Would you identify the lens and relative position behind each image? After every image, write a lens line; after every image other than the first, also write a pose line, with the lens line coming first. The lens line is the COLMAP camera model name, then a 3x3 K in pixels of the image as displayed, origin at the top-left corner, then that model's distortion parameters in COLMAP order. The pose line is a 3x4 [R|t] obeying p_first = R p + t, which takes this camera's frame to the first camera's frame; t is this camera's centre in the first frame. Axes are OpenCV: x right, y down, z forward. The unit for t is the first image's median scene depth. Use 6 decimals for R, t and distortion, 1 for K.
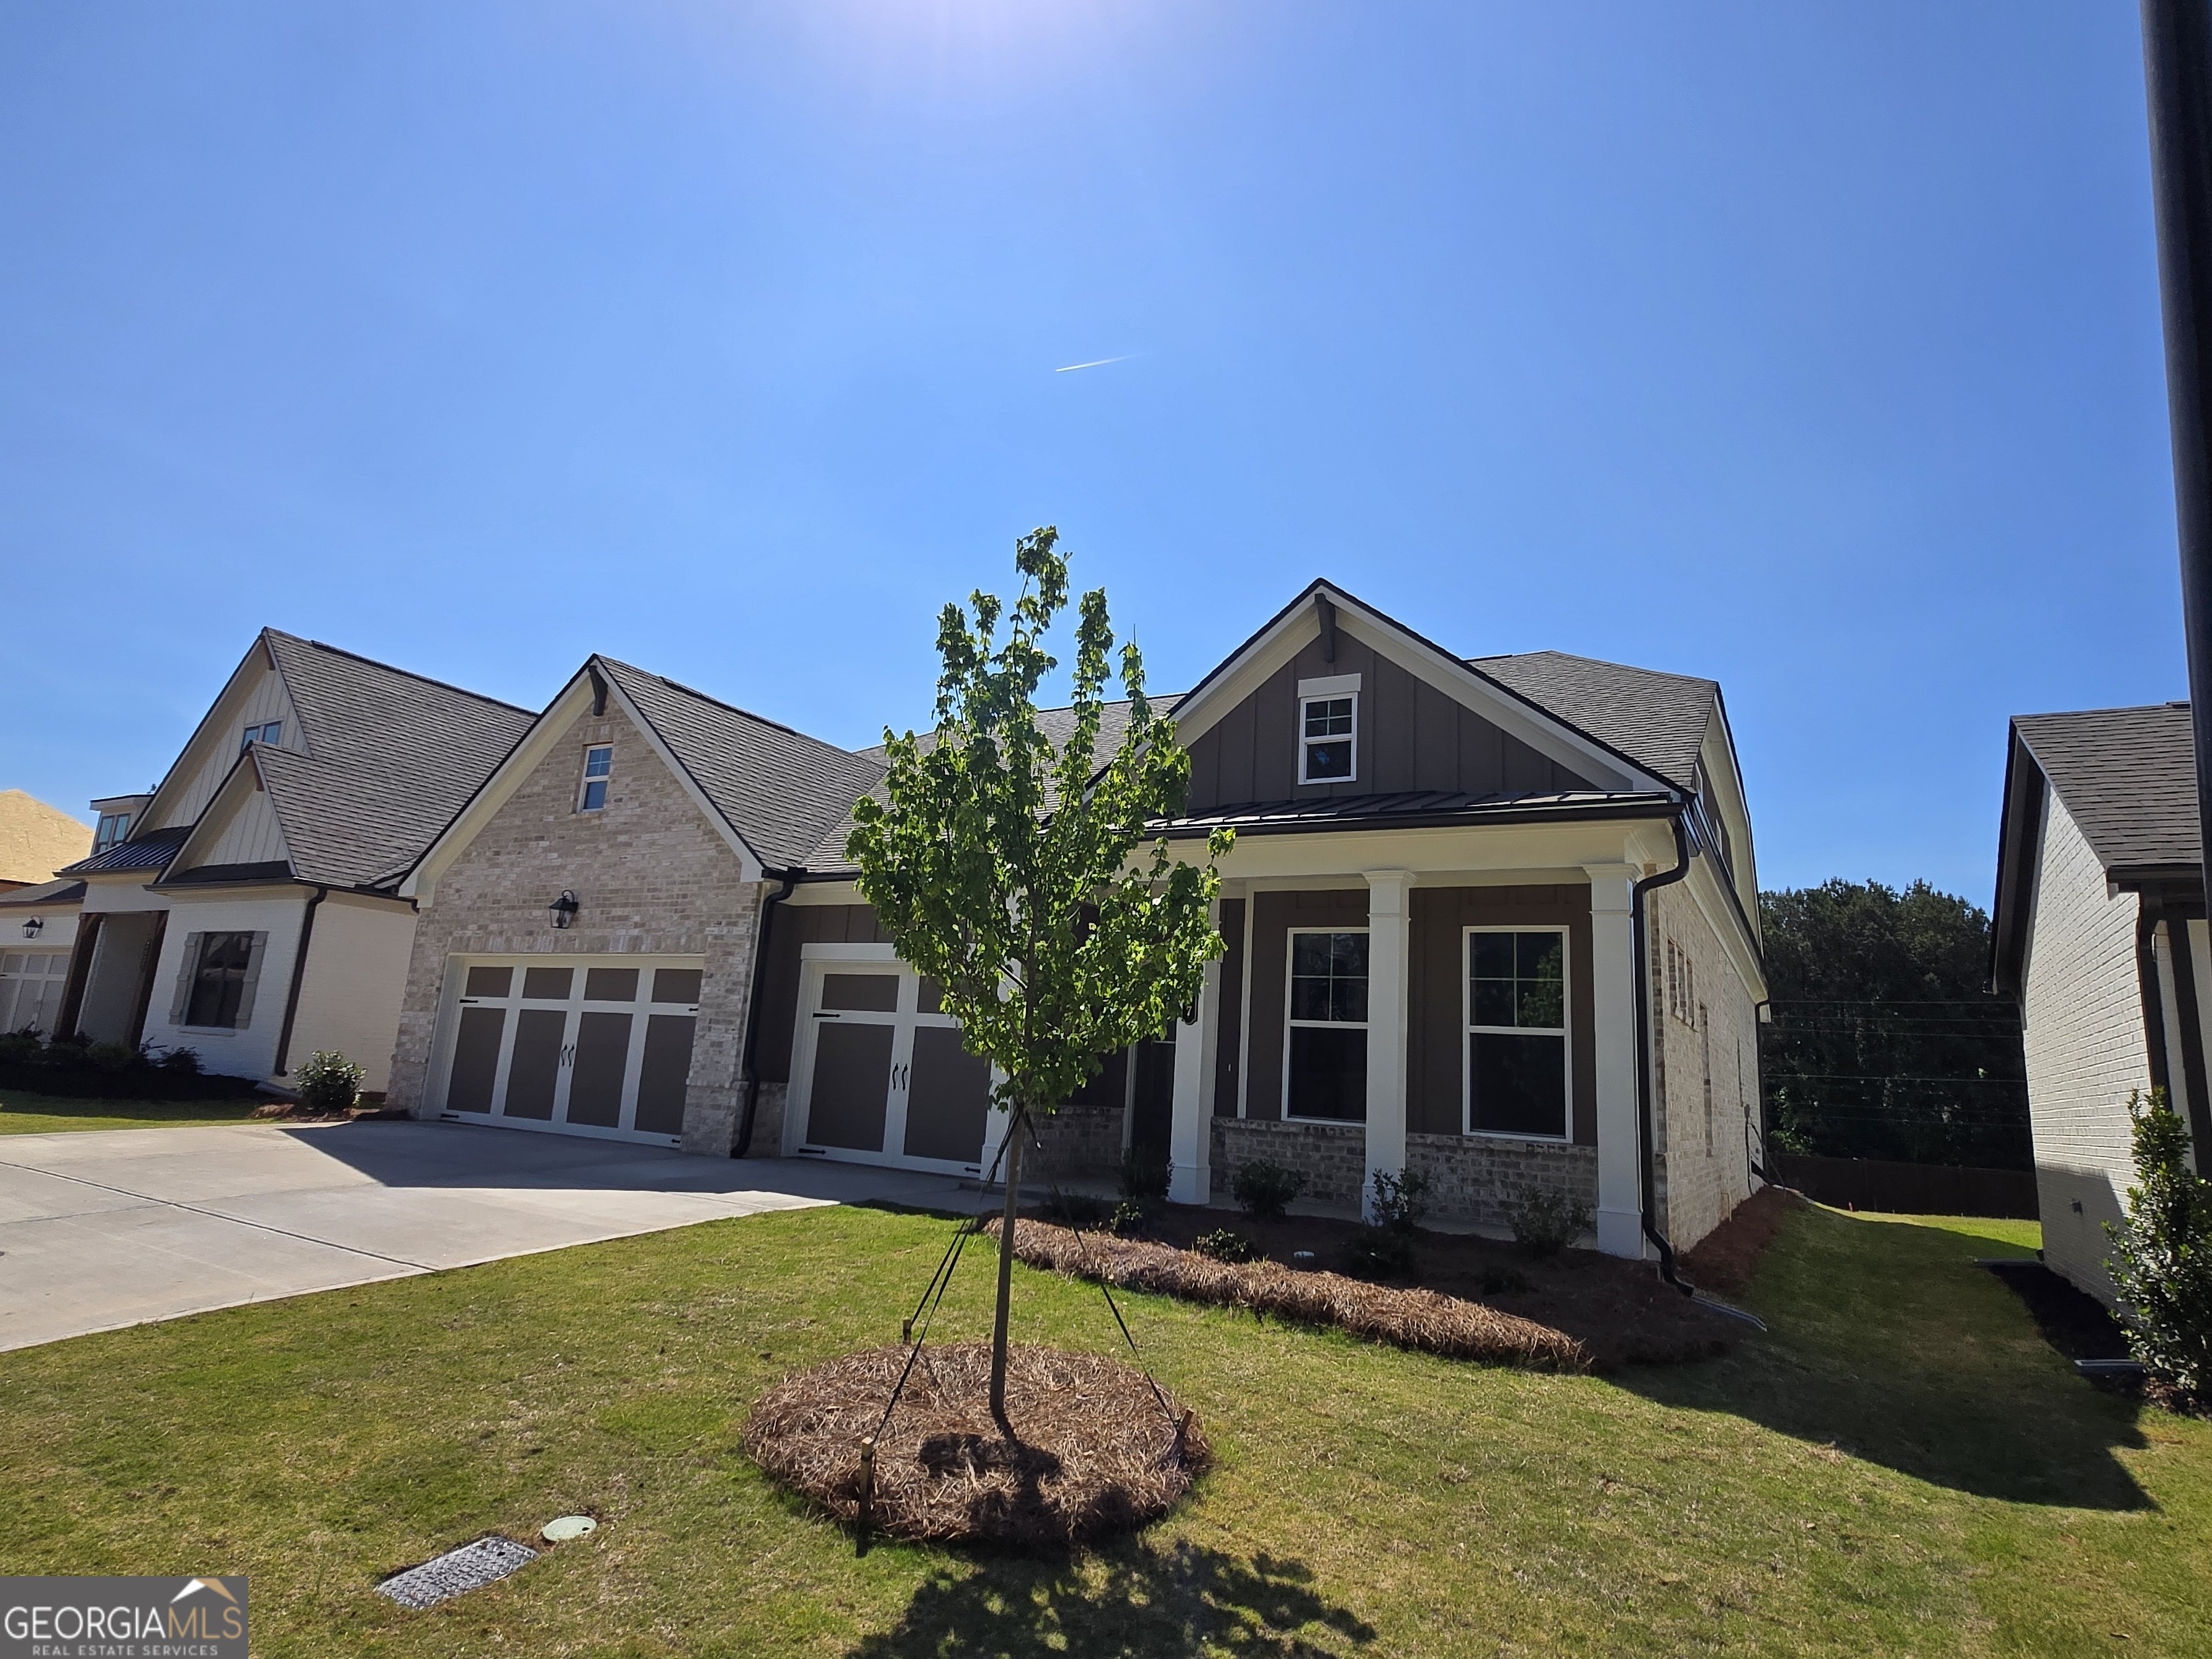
lens RADIAL K [[1197.3, 0, 1106.0], [0, 1197.3, 825.5], [0, 0, 1]] dist [0.026640, 0.000217]
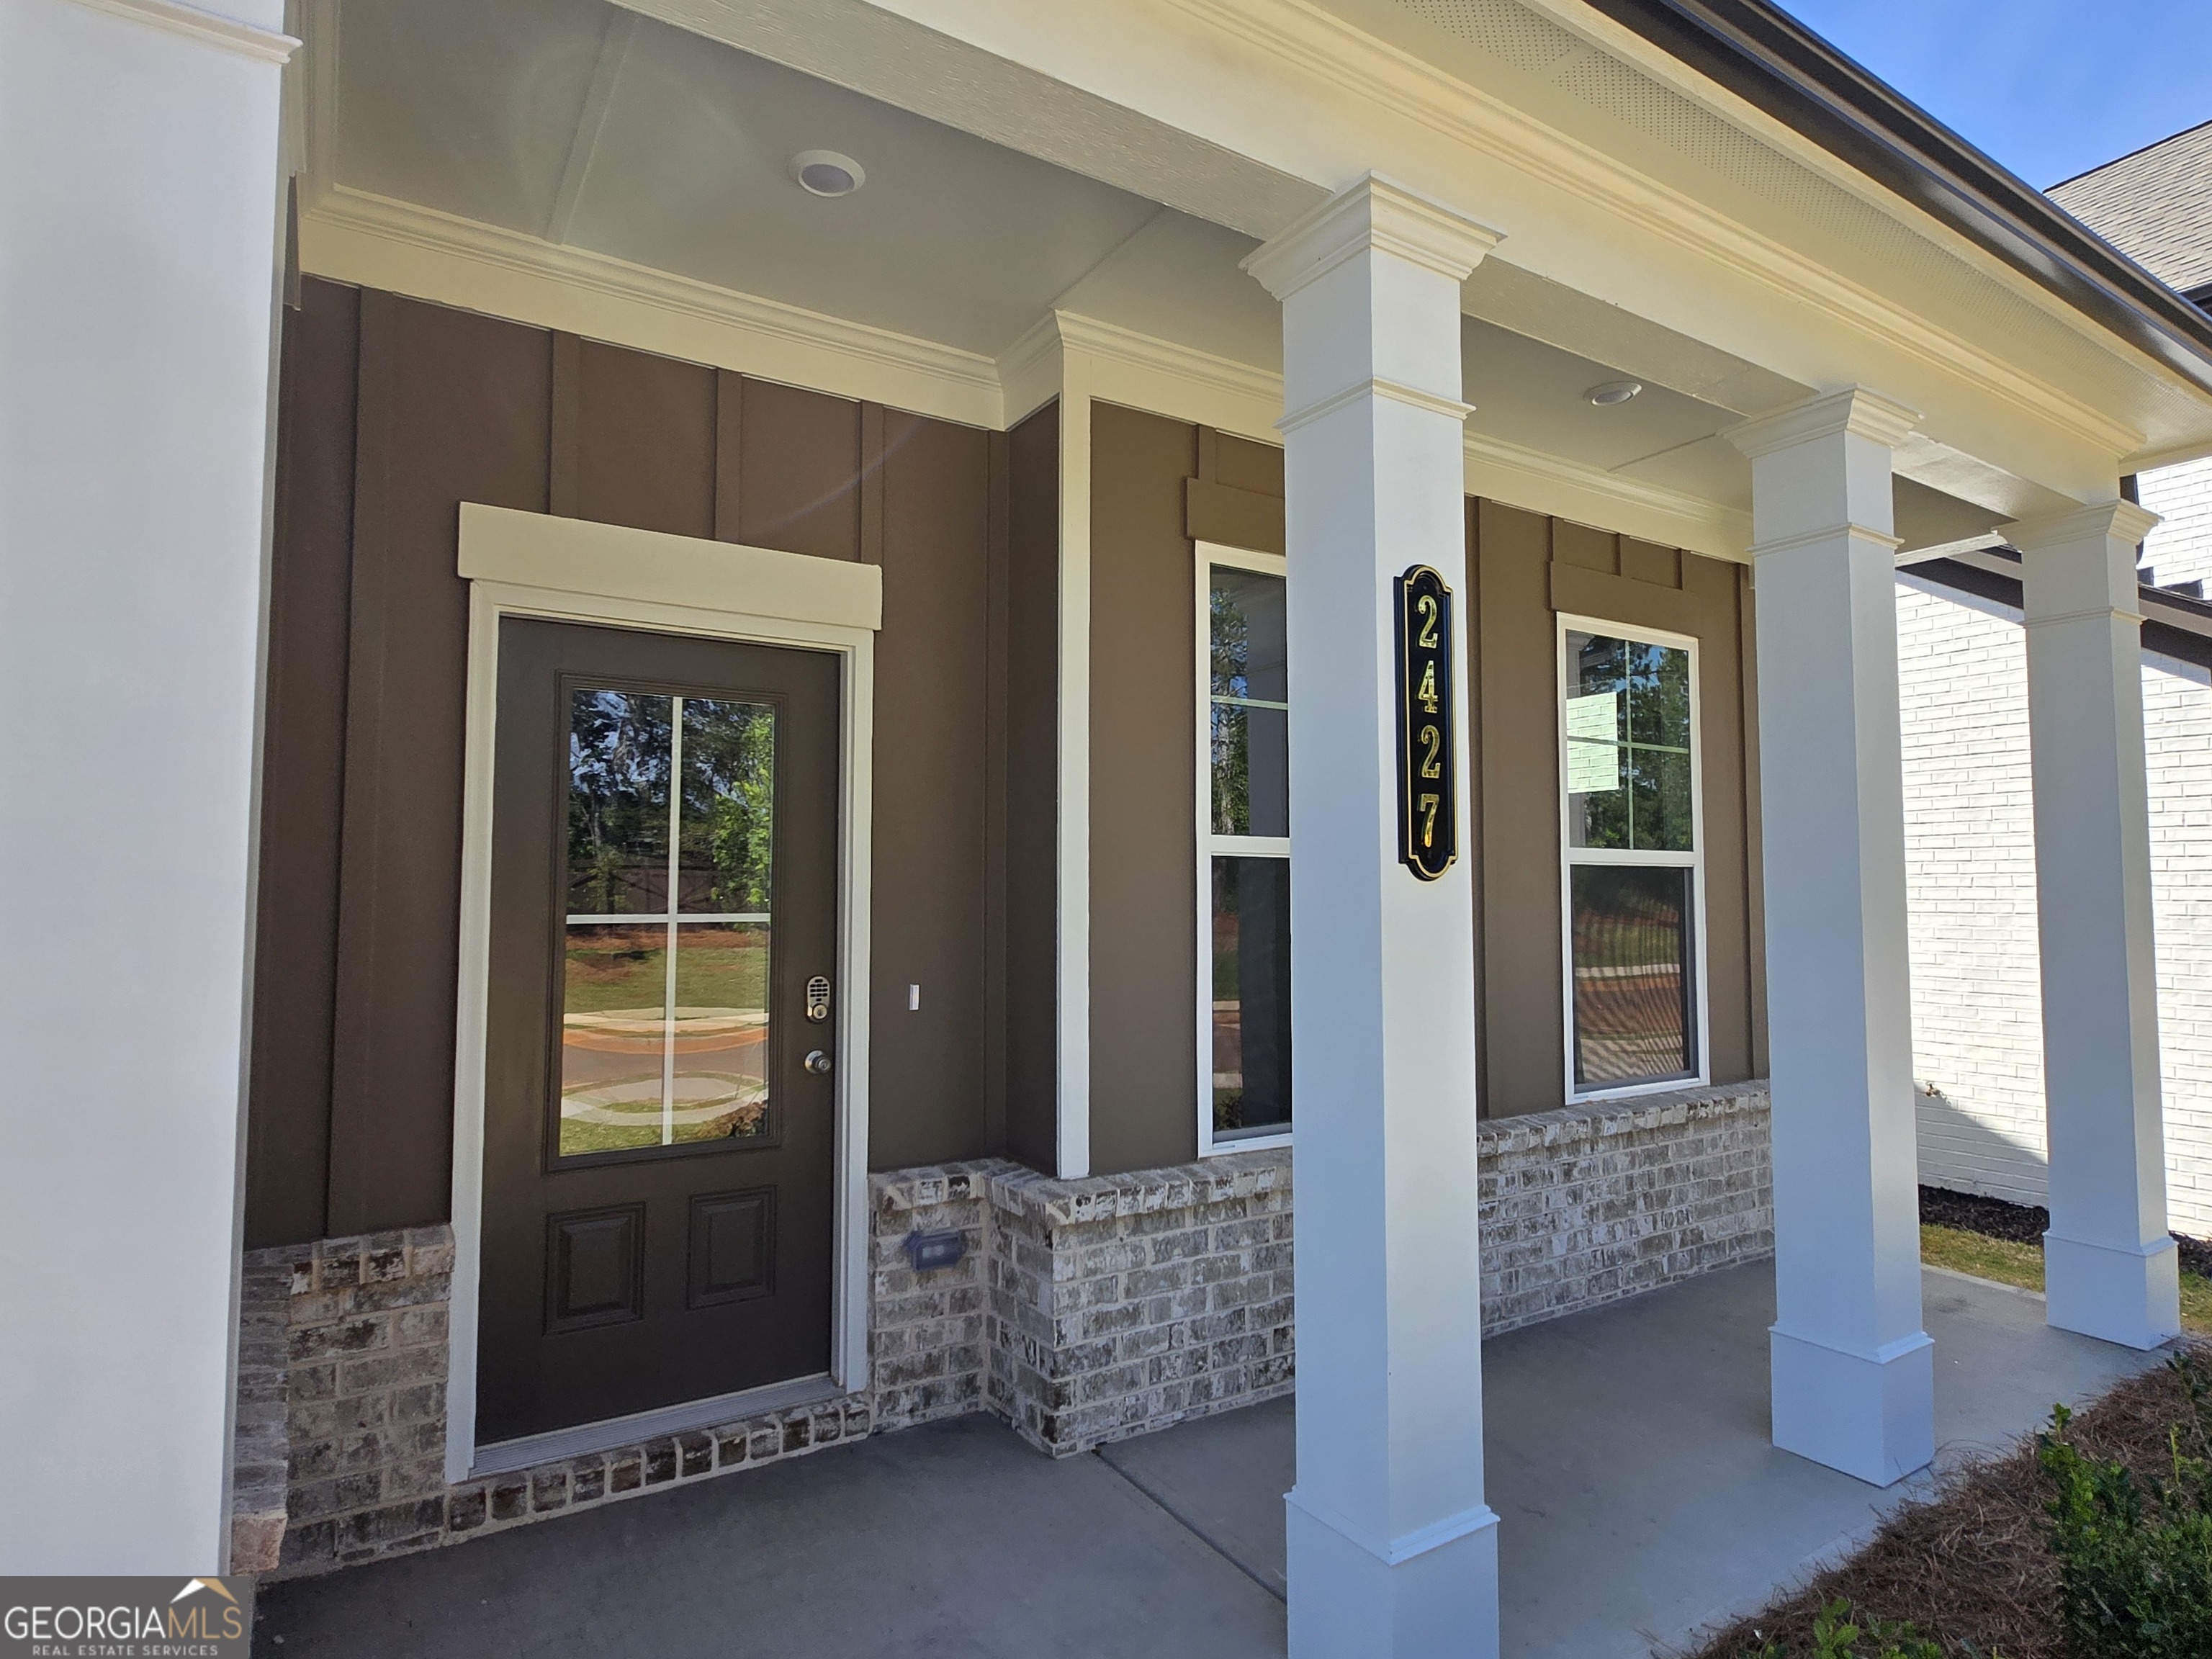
lens RADIAL K [[1181.3, 0, 1092.3], [0, 1181.3, 821.7], [0, 0, 1]] dist [0.003797, 0.000876]
pose [[0.470639, -0.004075, 0.882317, -0.108882], [-0.156334, 0.983782, 0.087934, 0.110834], [-0.868366, -0.179321, 0.462369, 0.721268]]
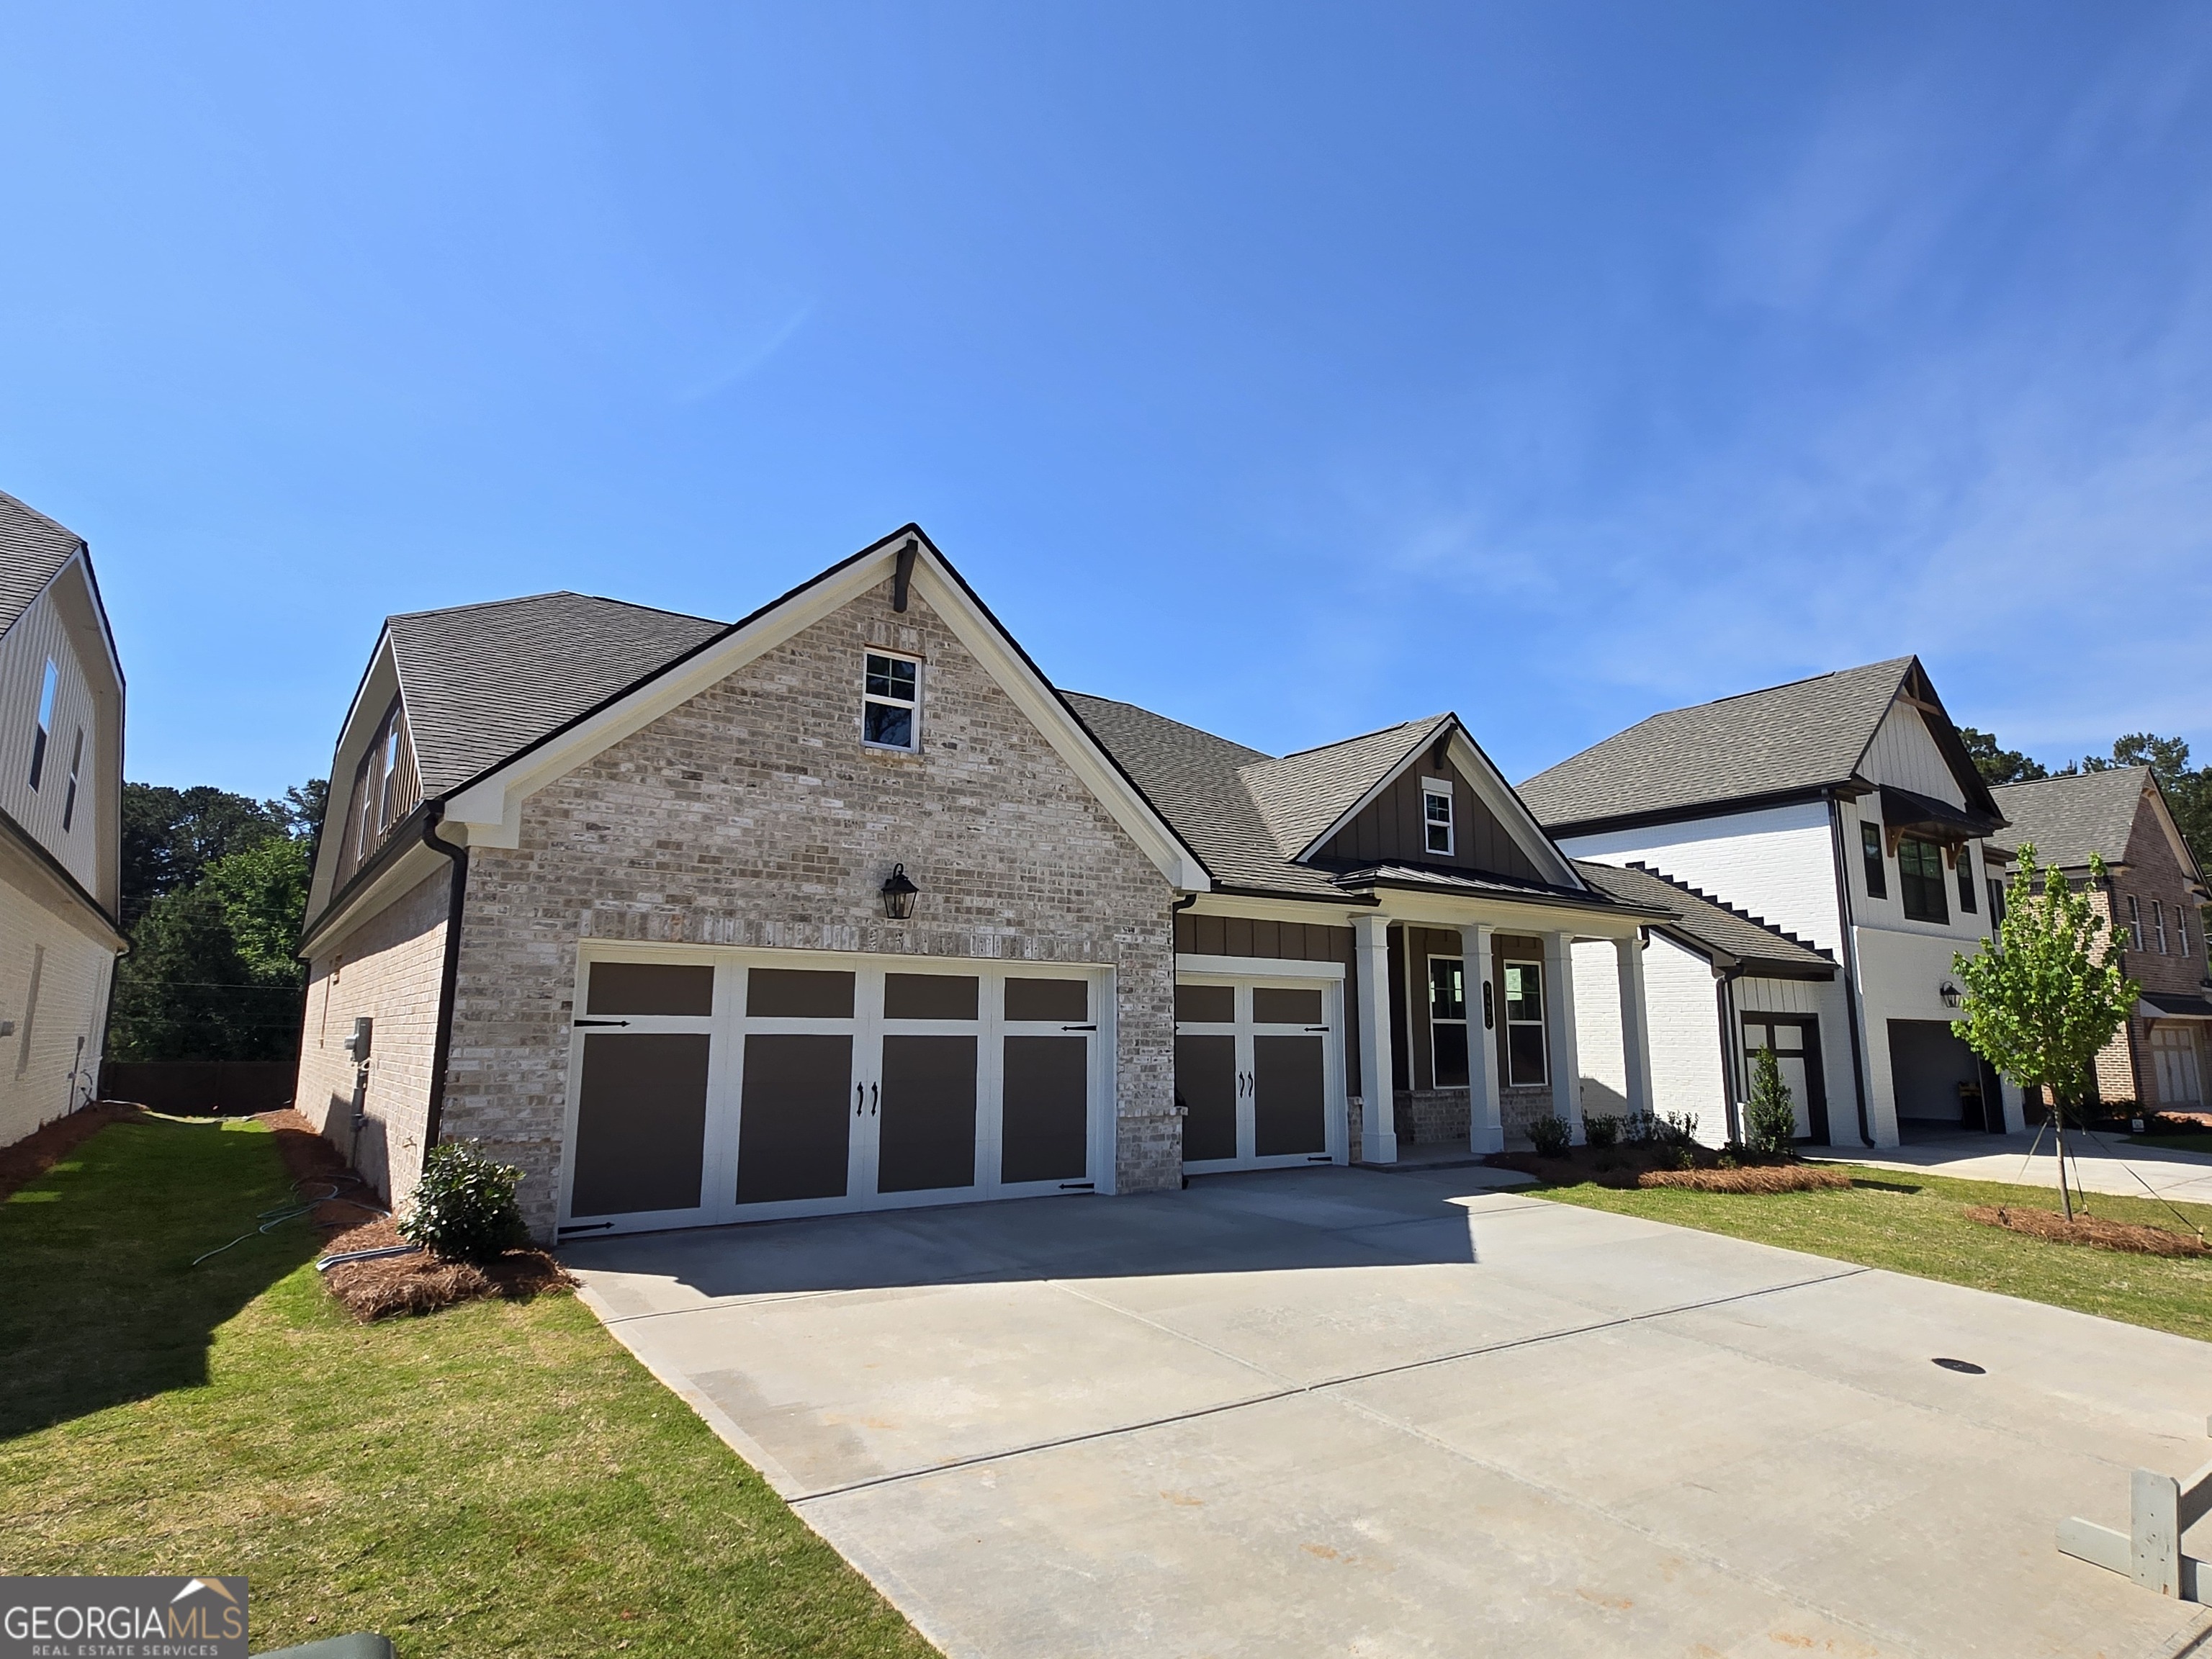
lens RADIAL K [[1181.3, 0, 1103.1], [0, 1181.3, 837.0], [0, 0, 1]] dist [0.003797, 0.000876]
pose [[0.413655, 0.089983, 0.905976, -1.069099], [-0.166647, 0.985775, -0.021820, 0.035713], [-0.895052, -0.141952, 0.422767, 0.640477]]
